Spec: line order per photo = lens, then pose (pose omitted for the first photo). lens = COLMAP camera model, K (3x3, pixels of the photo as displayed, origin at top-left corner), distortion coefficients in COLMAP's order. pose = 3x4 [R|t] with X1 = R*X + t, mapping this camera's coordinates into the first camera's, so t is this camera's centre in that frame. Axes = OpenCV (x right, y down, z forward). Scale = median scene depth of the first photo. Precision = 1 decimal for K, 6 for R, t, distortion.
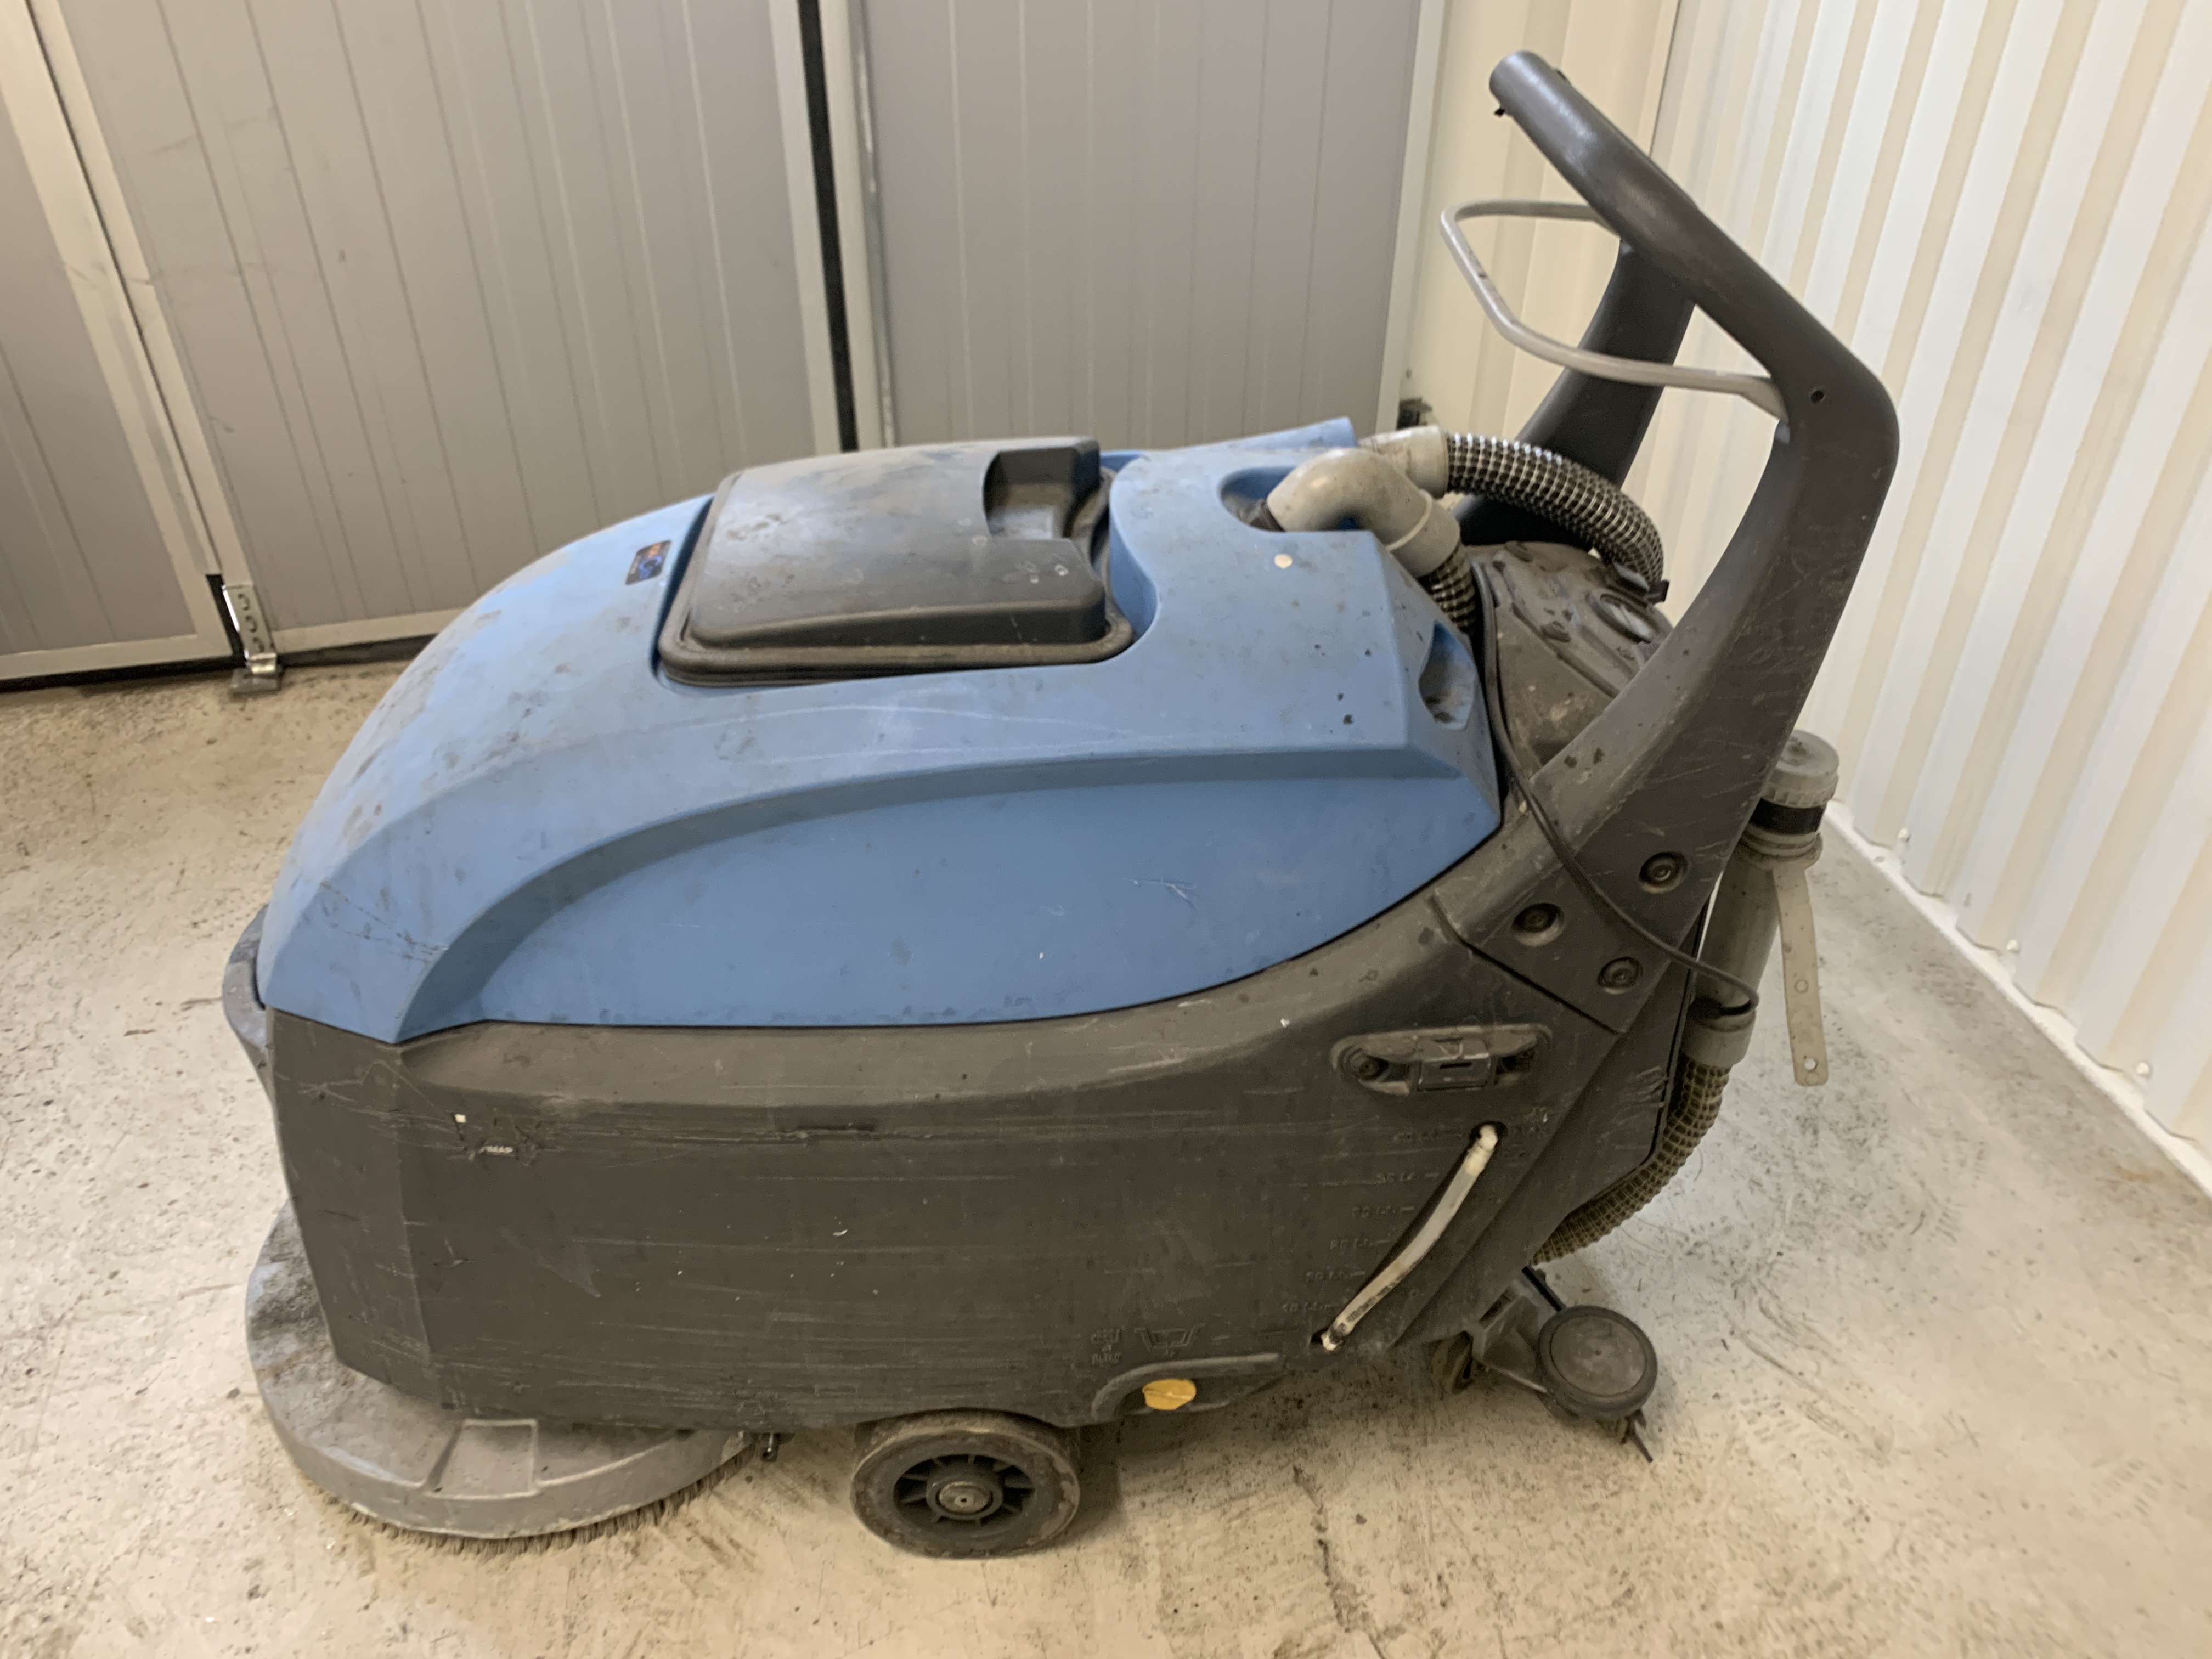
lens RADIAL K [[1692.5, 0, 1102.6], [0, 1692.5, 825.3], [0, 0, 1]] dist [0.013508, -0.025110]
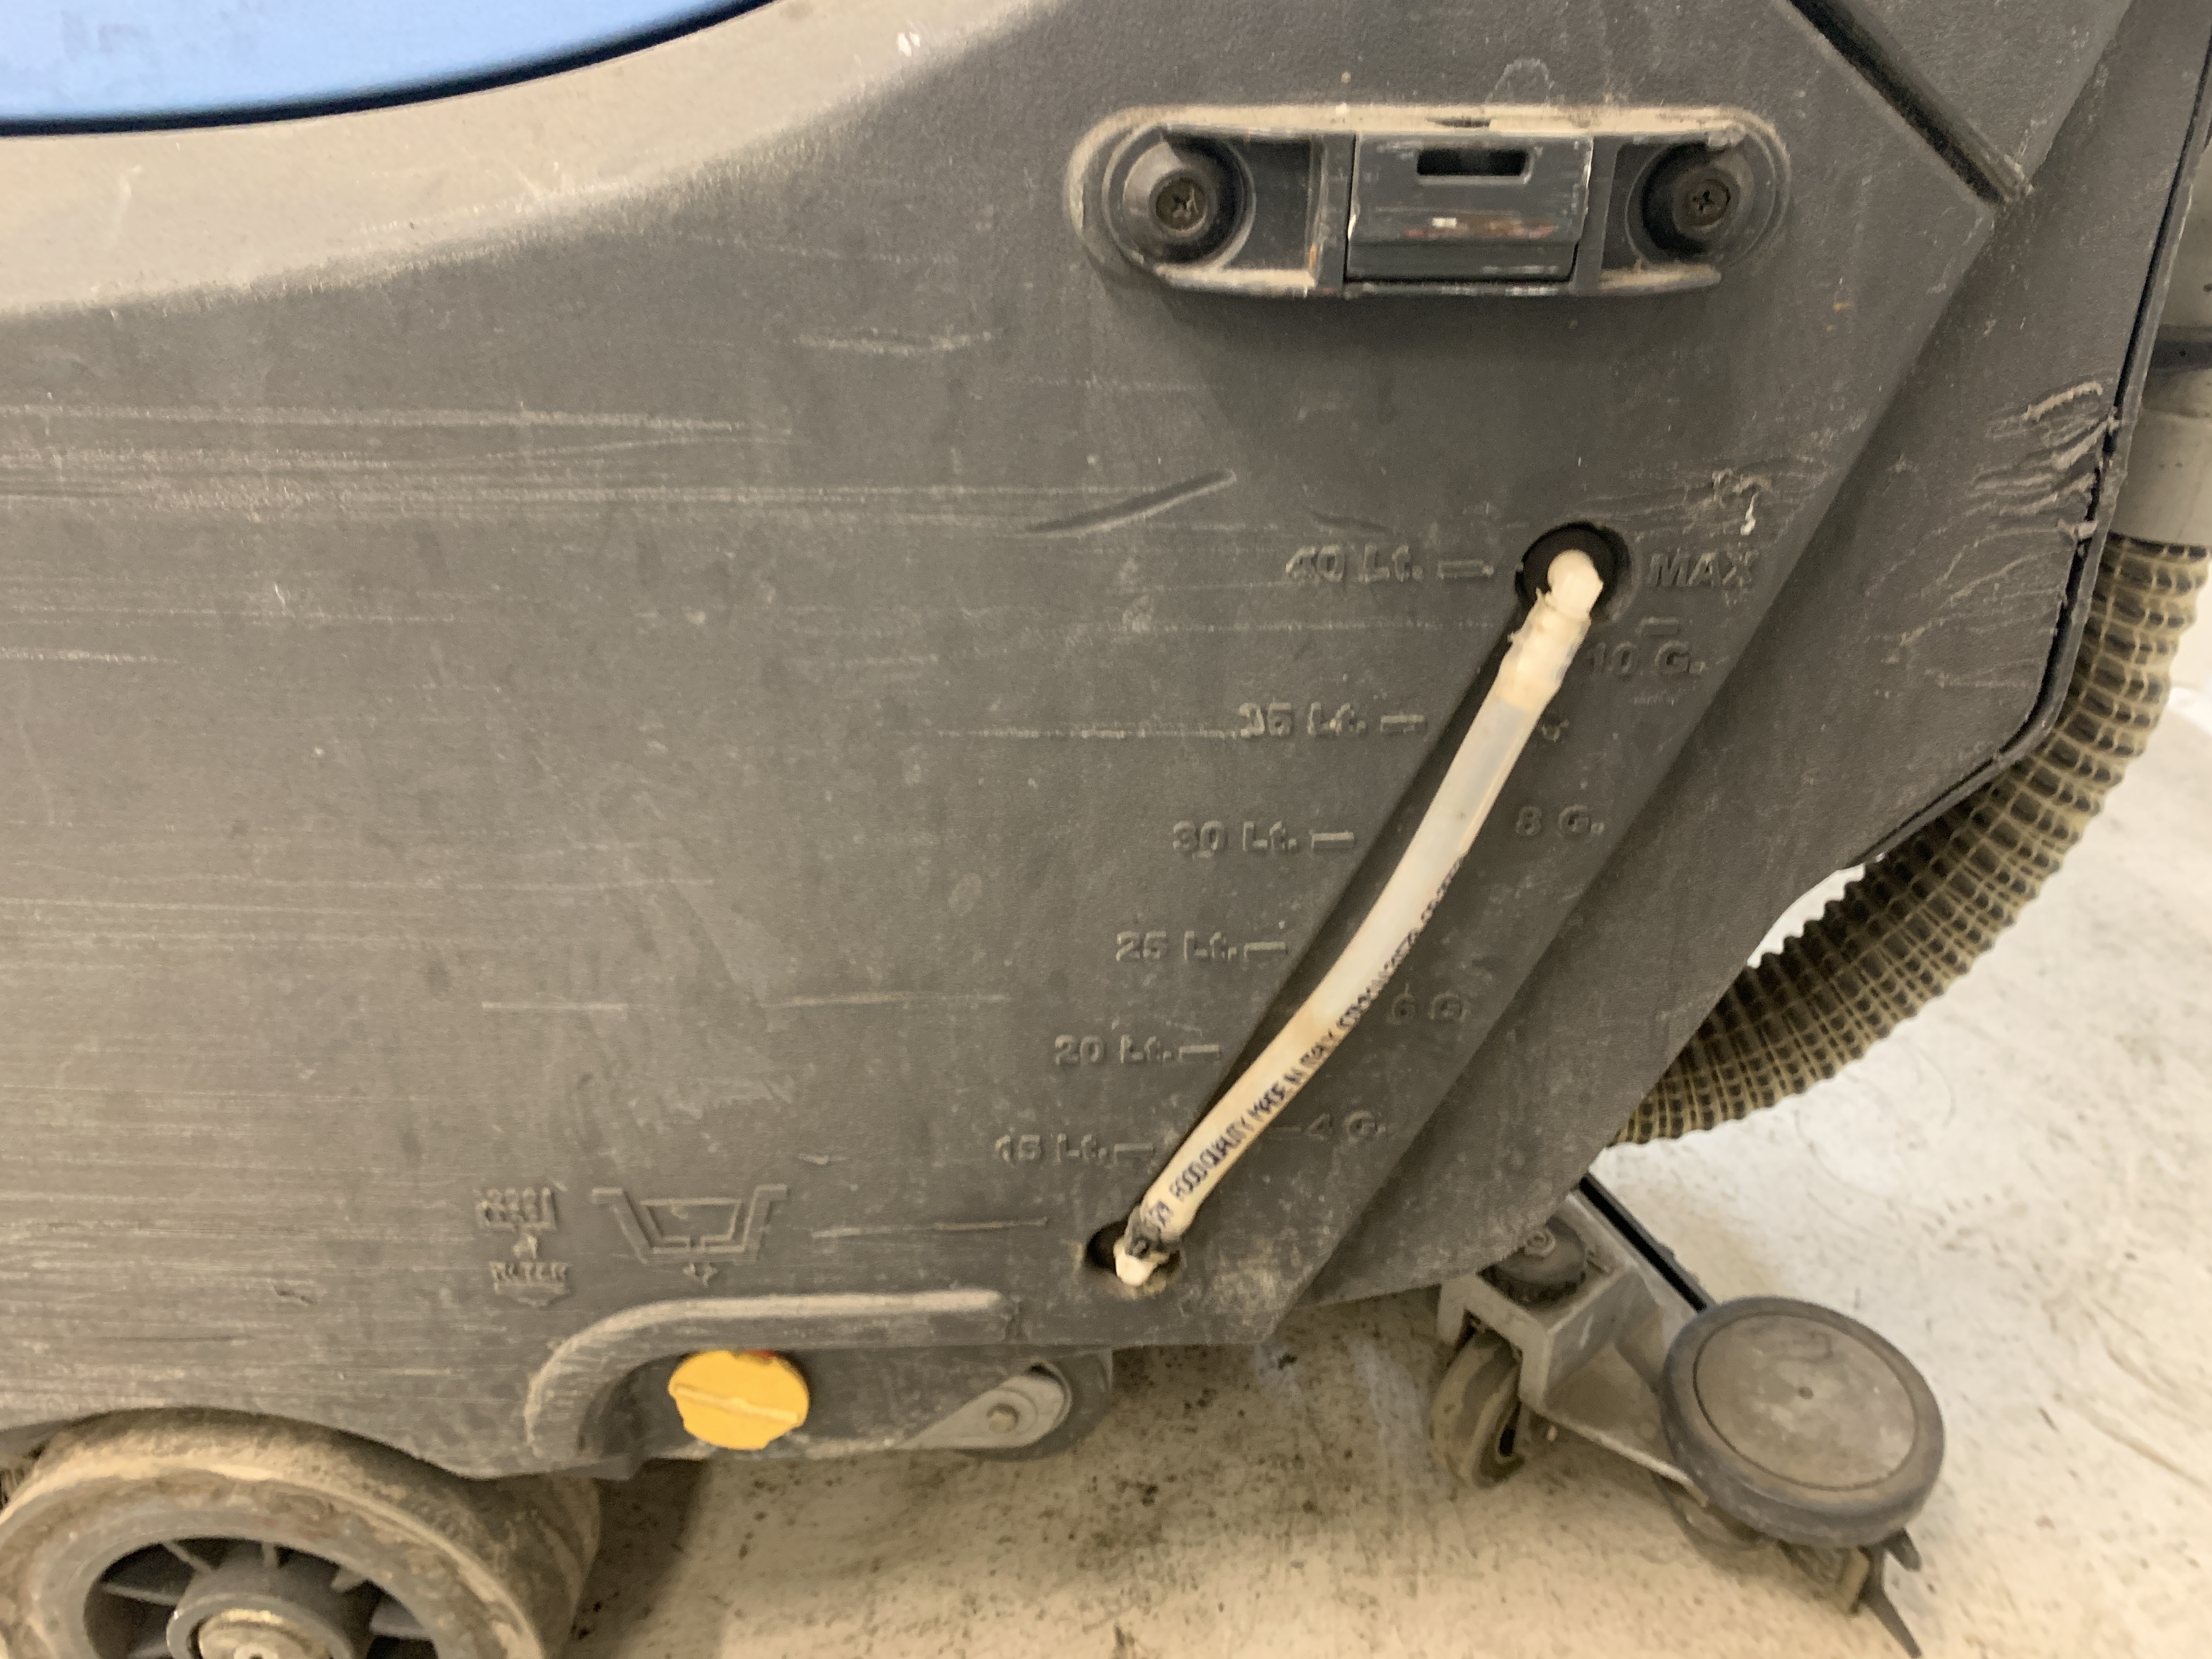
lens RADIAL K [[1692.5, 0, 1104.6], [0, 1692.5, 833.8], [0, 0, 1]] dist [0.013508, -0.025110]
pose [[0.998753, 0.035140, -0.035465, 0.105138], [-0.038422, 0.994586, -0.096557, 0.188505], [0.031880, 0.097799, 0.994695, 0.472141]]
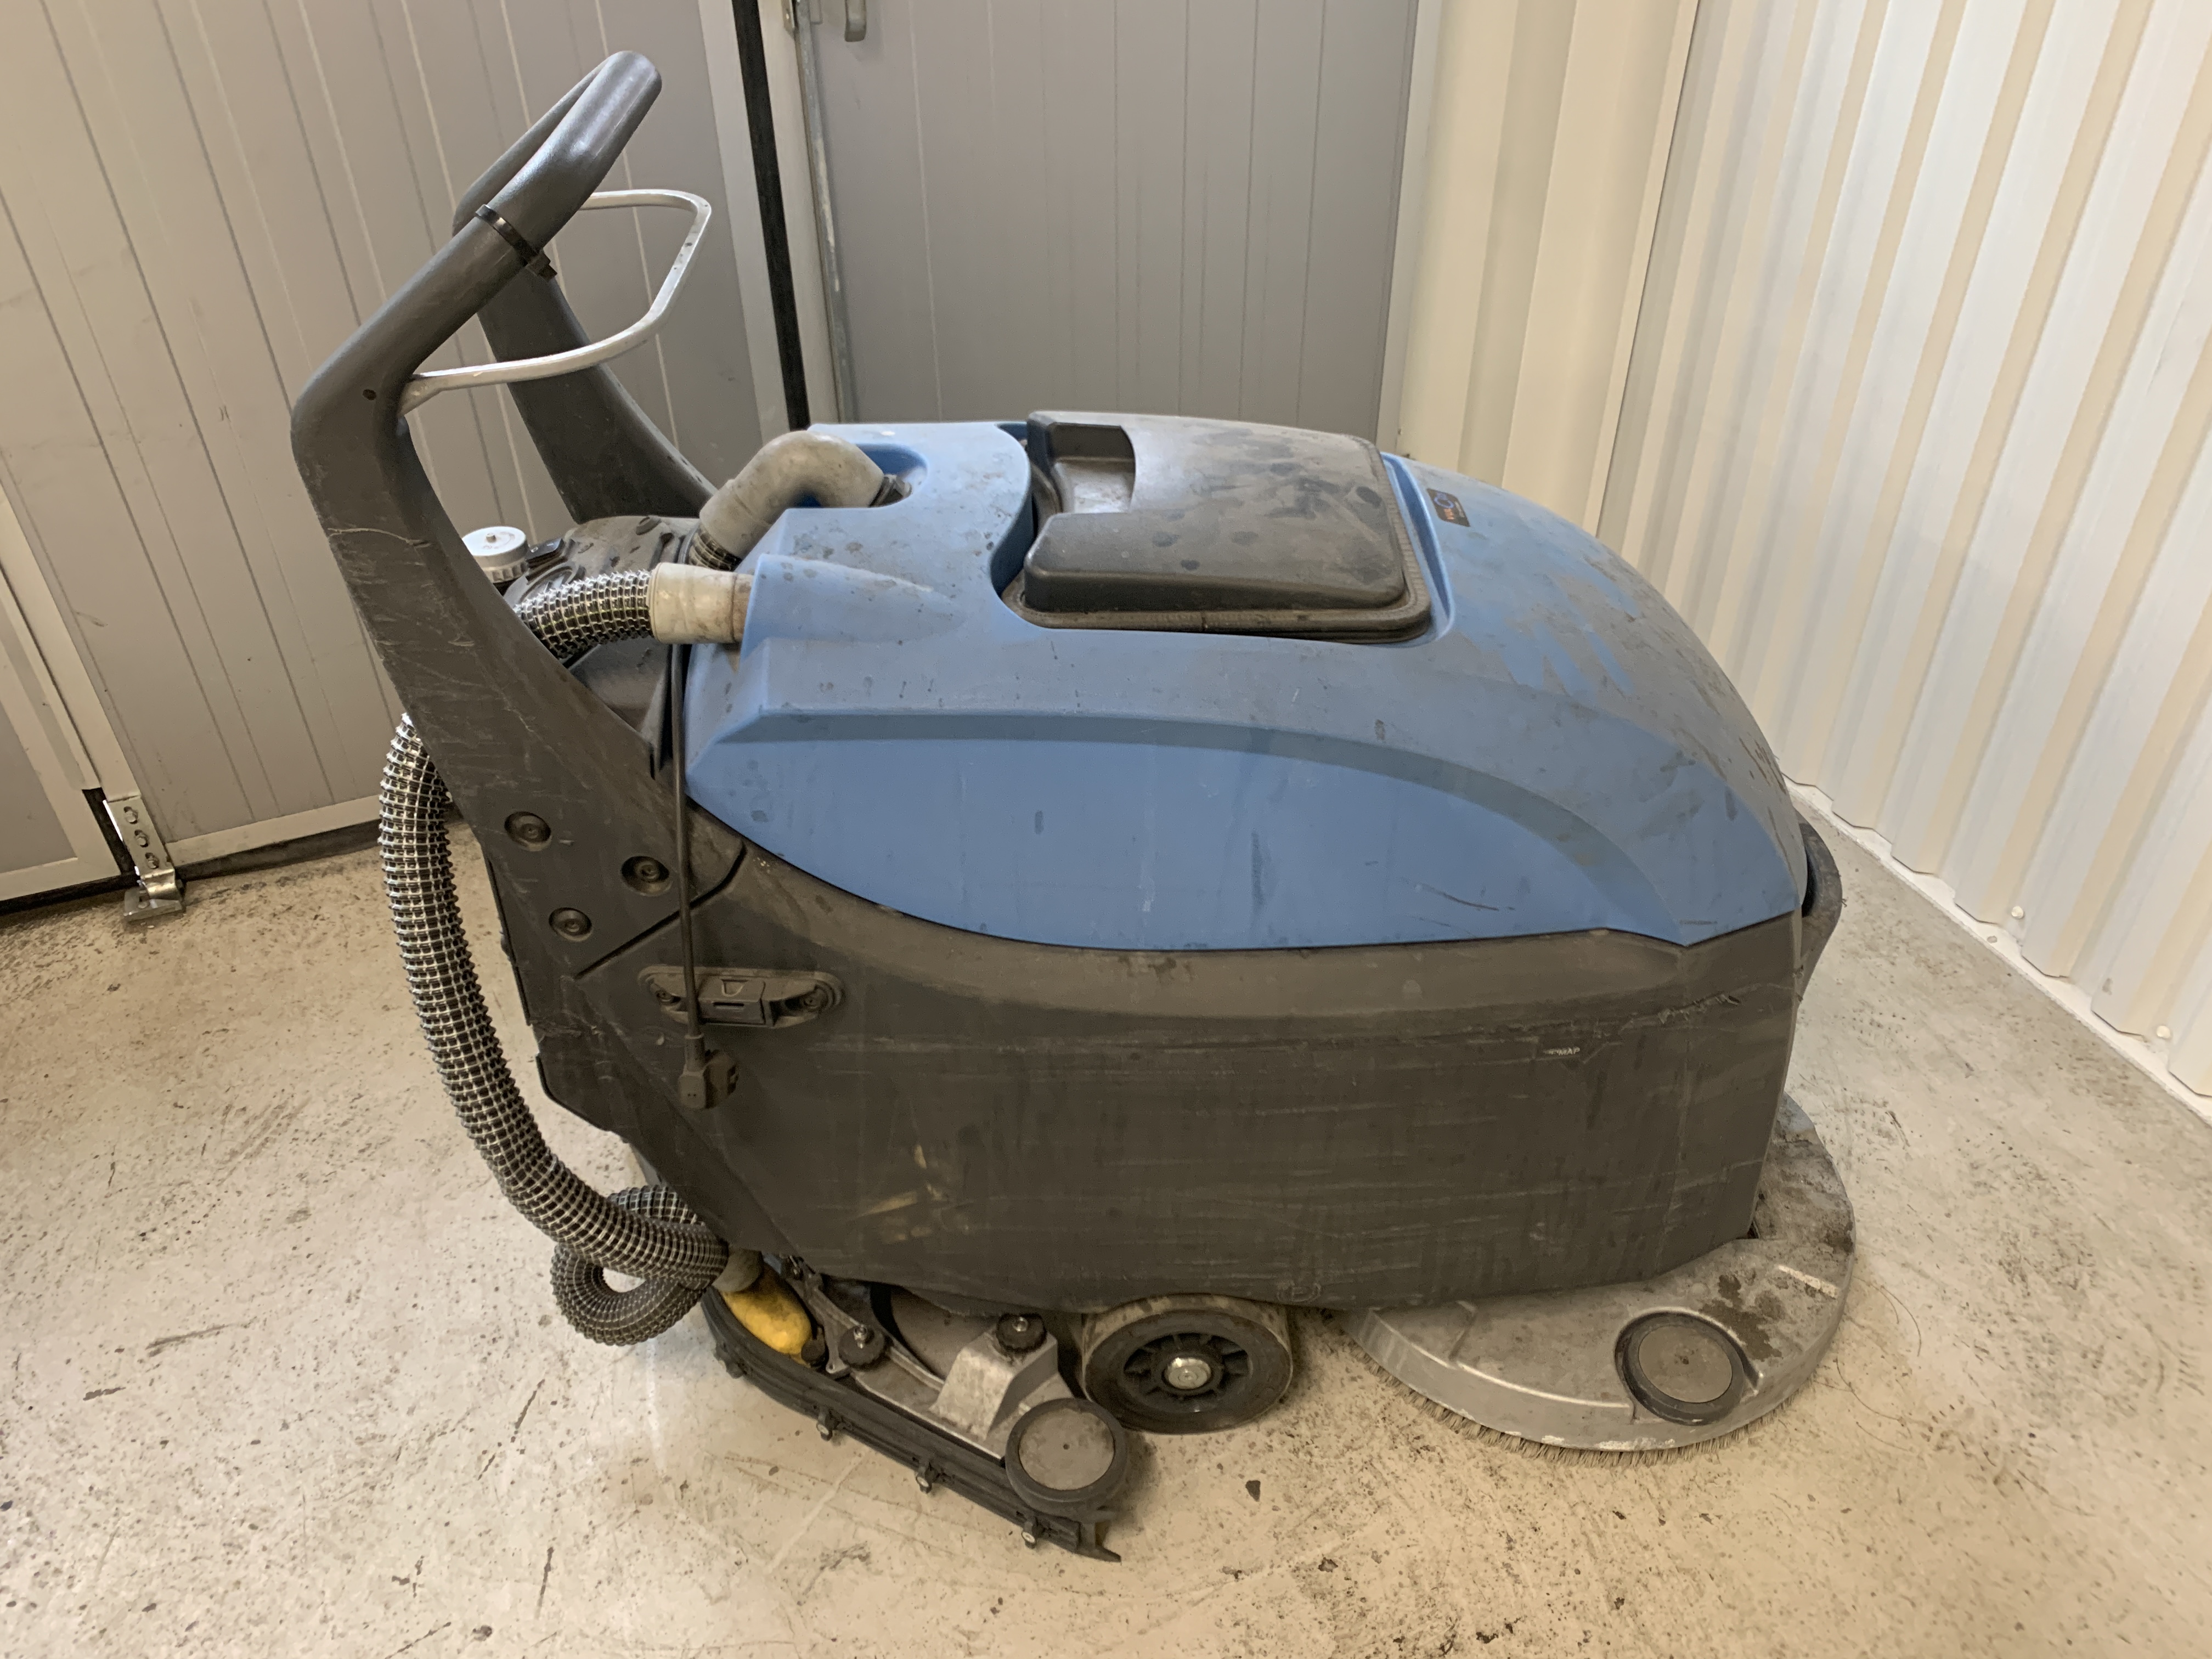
lens RADIAL K [[1692.5, 0, 1100.6], [0, 1692.5, 827.7], [0, 0, 1]] dist [0.013508, -0.025110]
pose [[0.989885, -0.096776, 0.103742, -0.164242], [0.094558, 0.995177, 0.026101, -0.147354], [-0.105768, -0.016028, 0.994262, 0.146176]]
